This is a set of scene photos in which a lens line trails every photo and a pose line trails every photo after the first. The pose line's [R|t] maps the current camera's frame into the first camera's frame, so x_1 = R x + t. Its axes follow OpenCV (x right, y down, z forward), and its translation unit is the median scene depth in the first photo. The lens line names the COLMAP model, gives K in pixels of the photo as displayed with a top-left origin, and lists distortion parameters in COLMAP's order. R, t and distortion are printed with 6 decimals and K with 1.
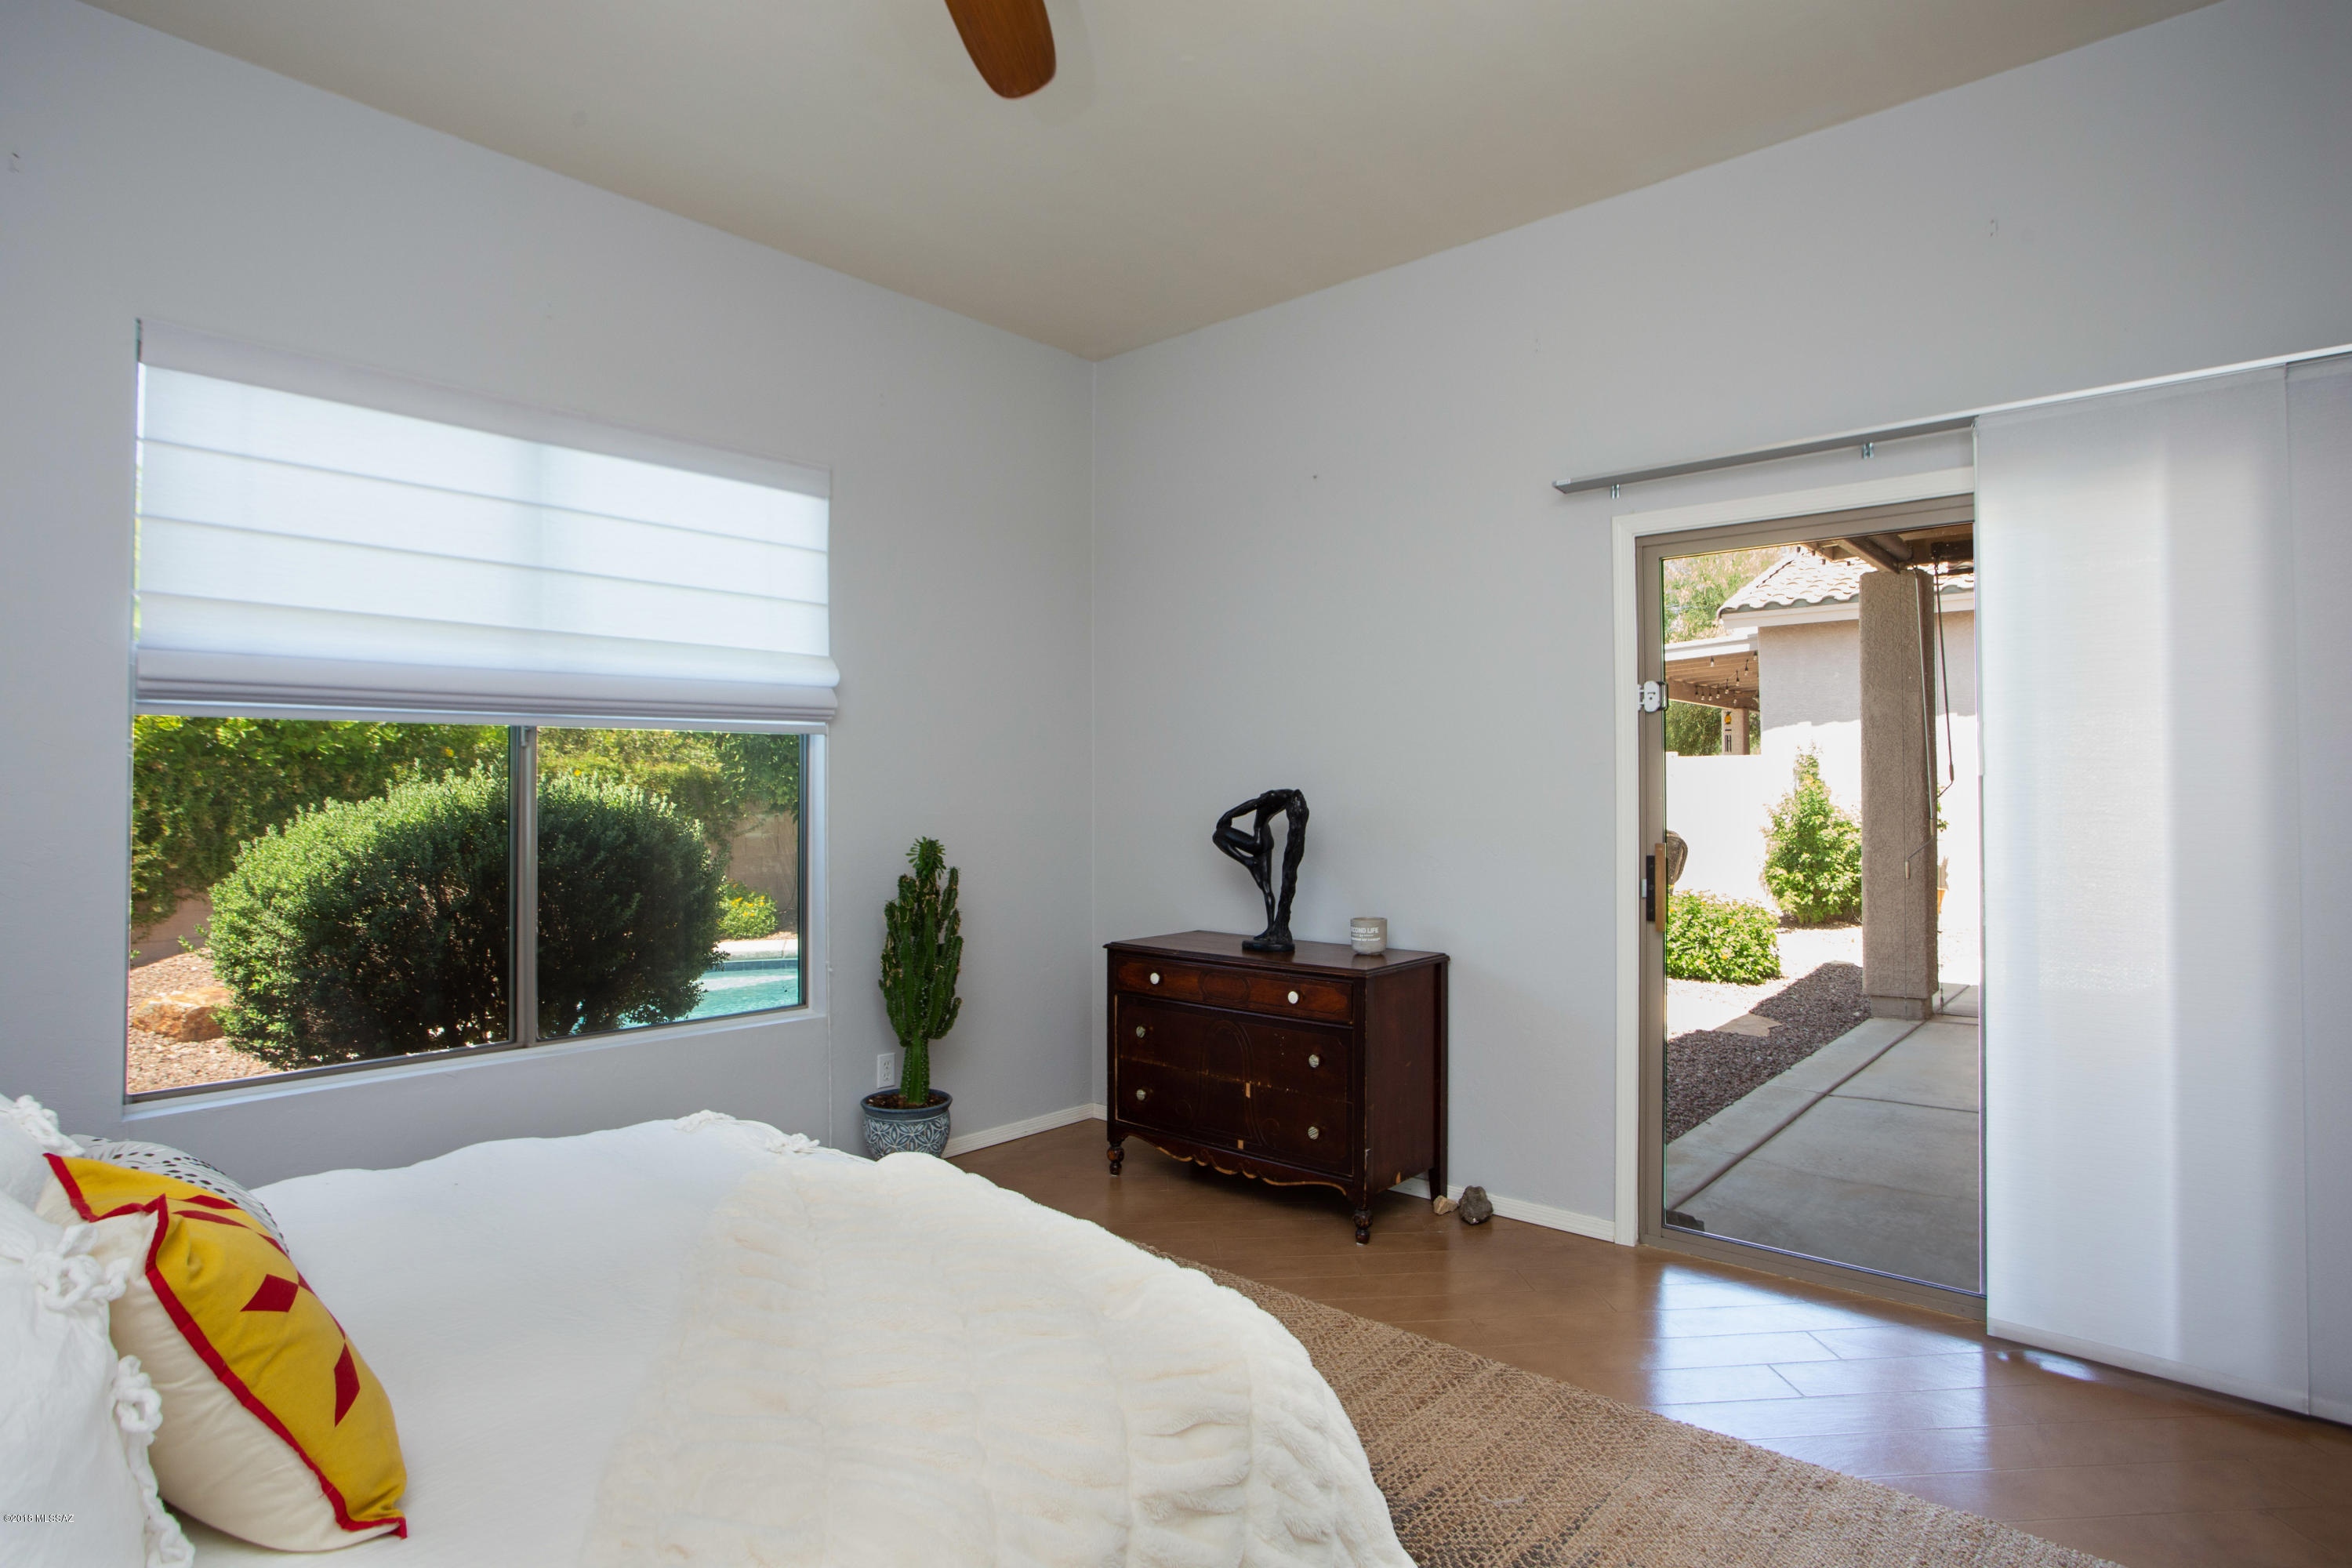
lens RADIAL K [[1240.5, 0, 1176.5], [0, 1240.5, 767.3], [0, 0, 1]] dist [-0.002237, 0.000669]
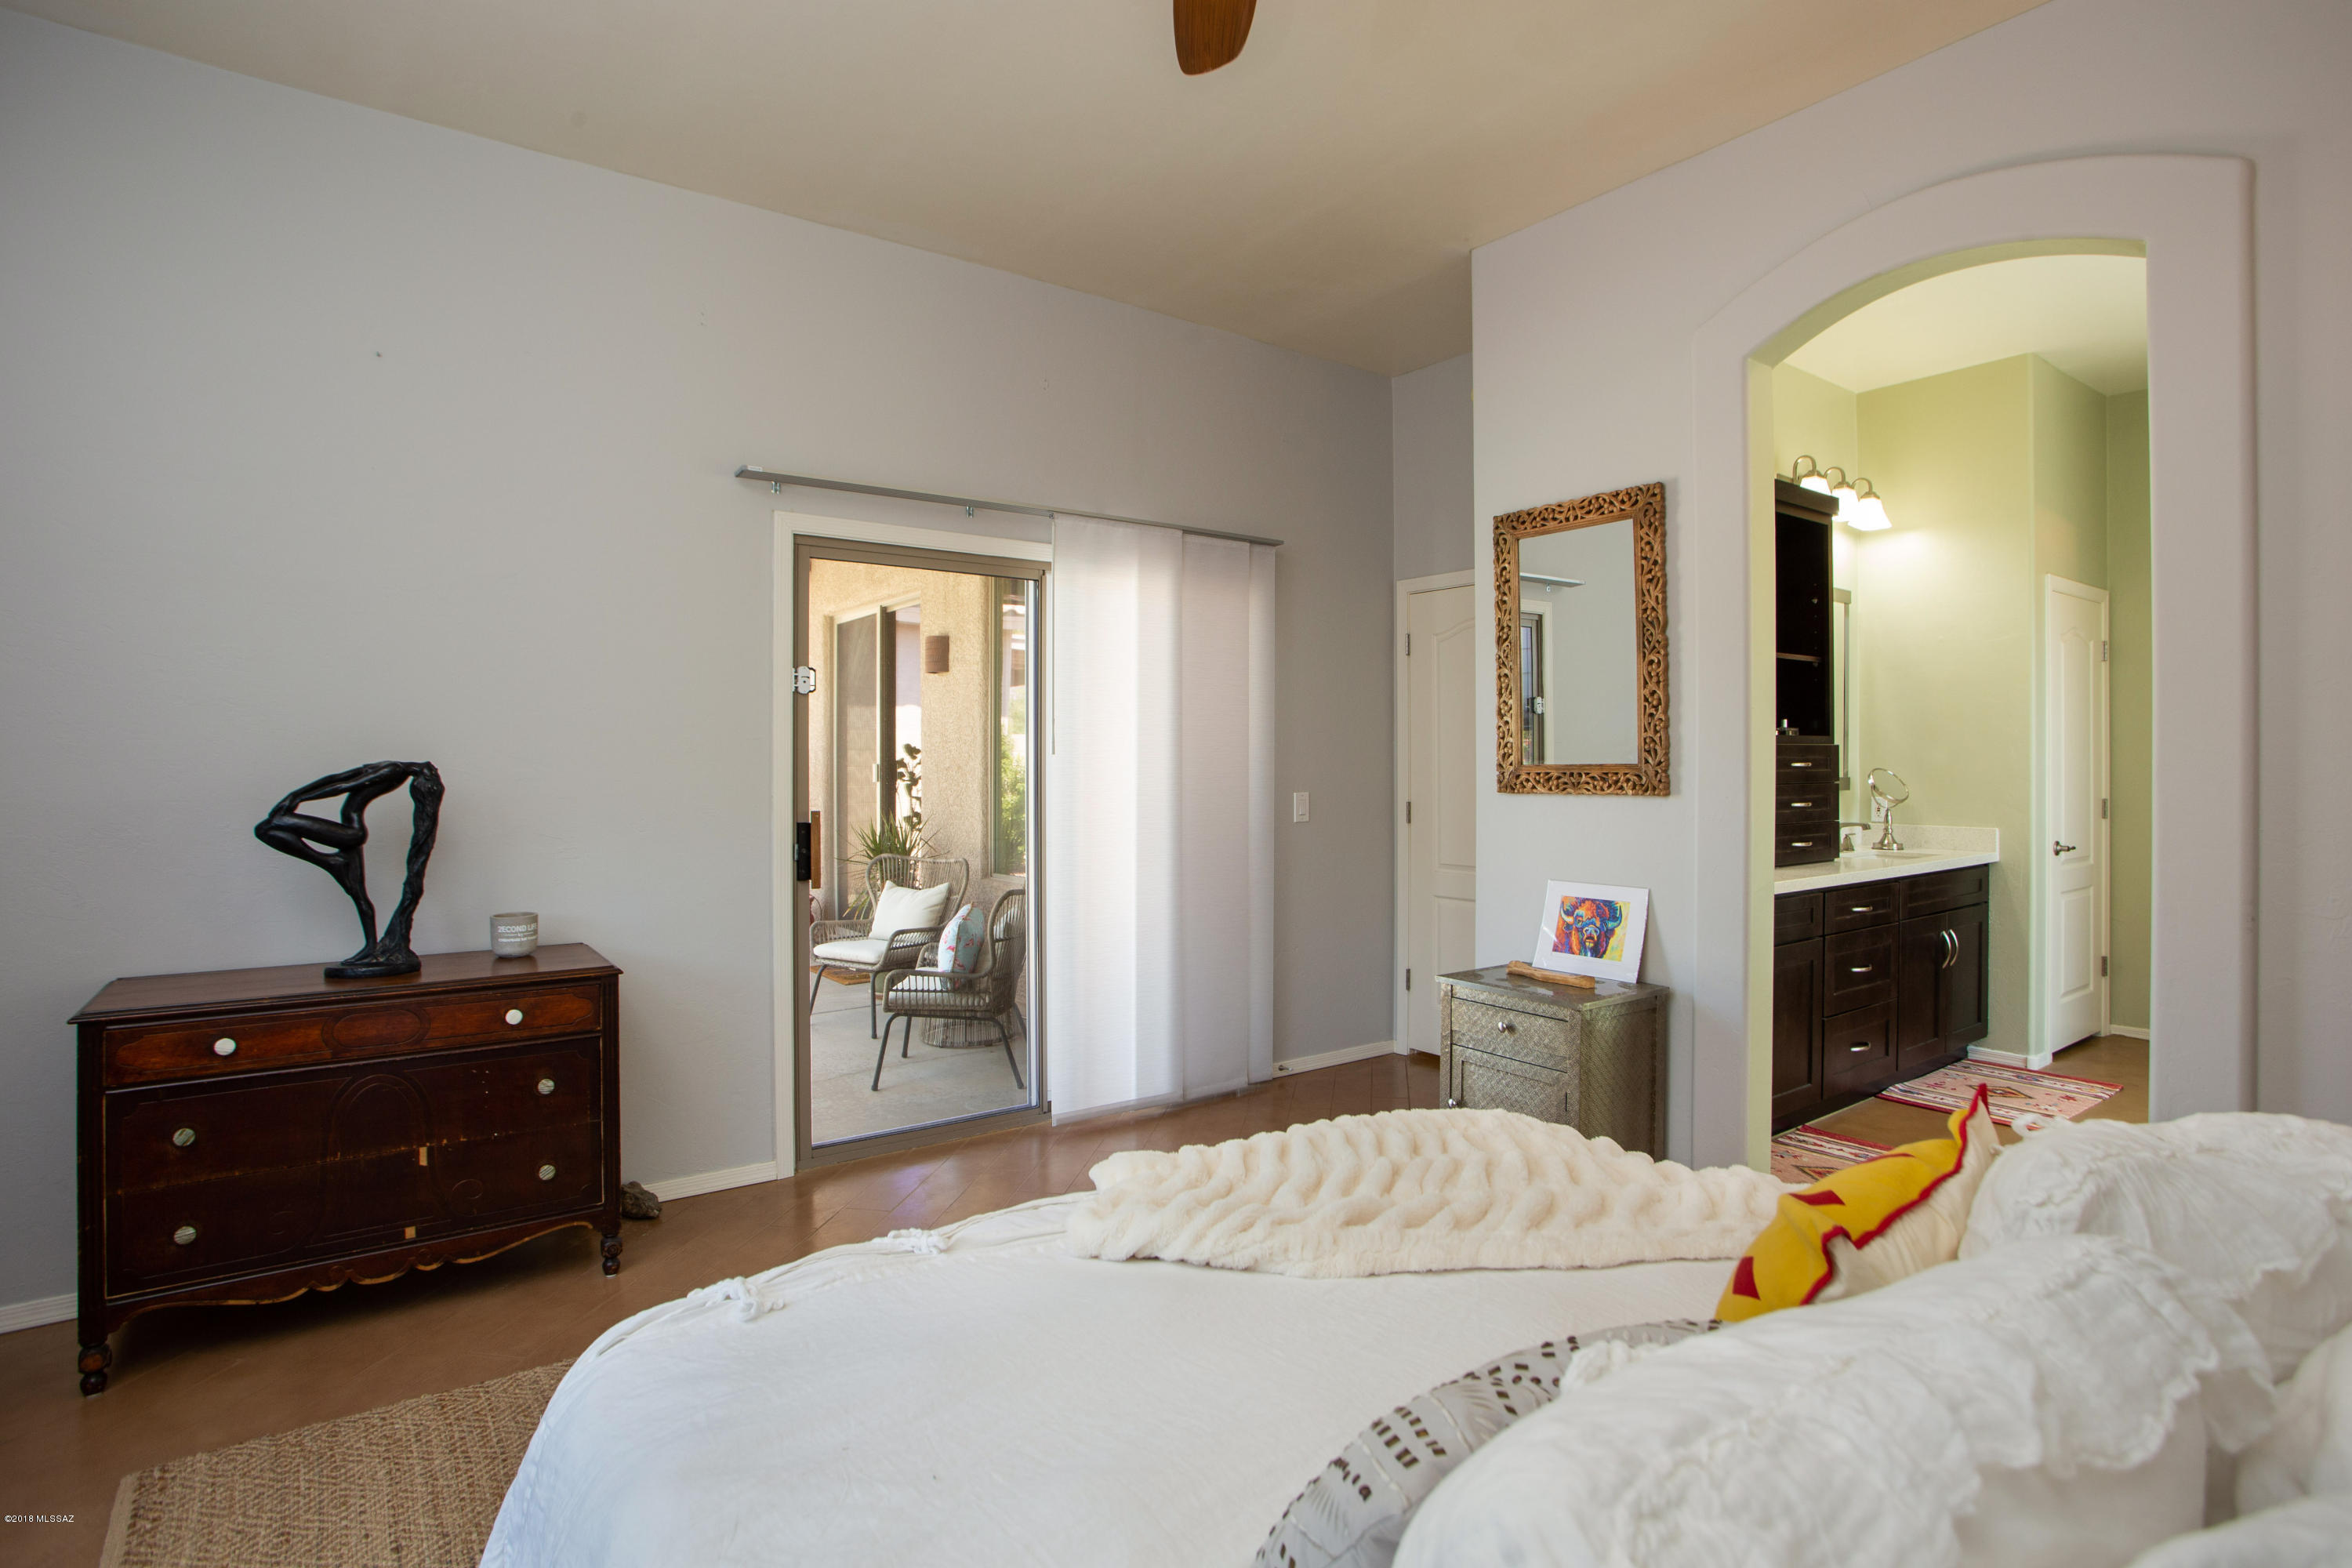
lens RADIAL K [[1240.5, 0, 1176.5], [0, 1240.5, 767.3], [0, 0, 1]] dist [-0.002237, 0.000669]
pose [[0.225135, 0.002002, 0.974326, -0.553315], [-0.013493, 0.999908, 0.001063, 0.014503], [-0.974234, -0.013386, 0.225141, 0.367773]]
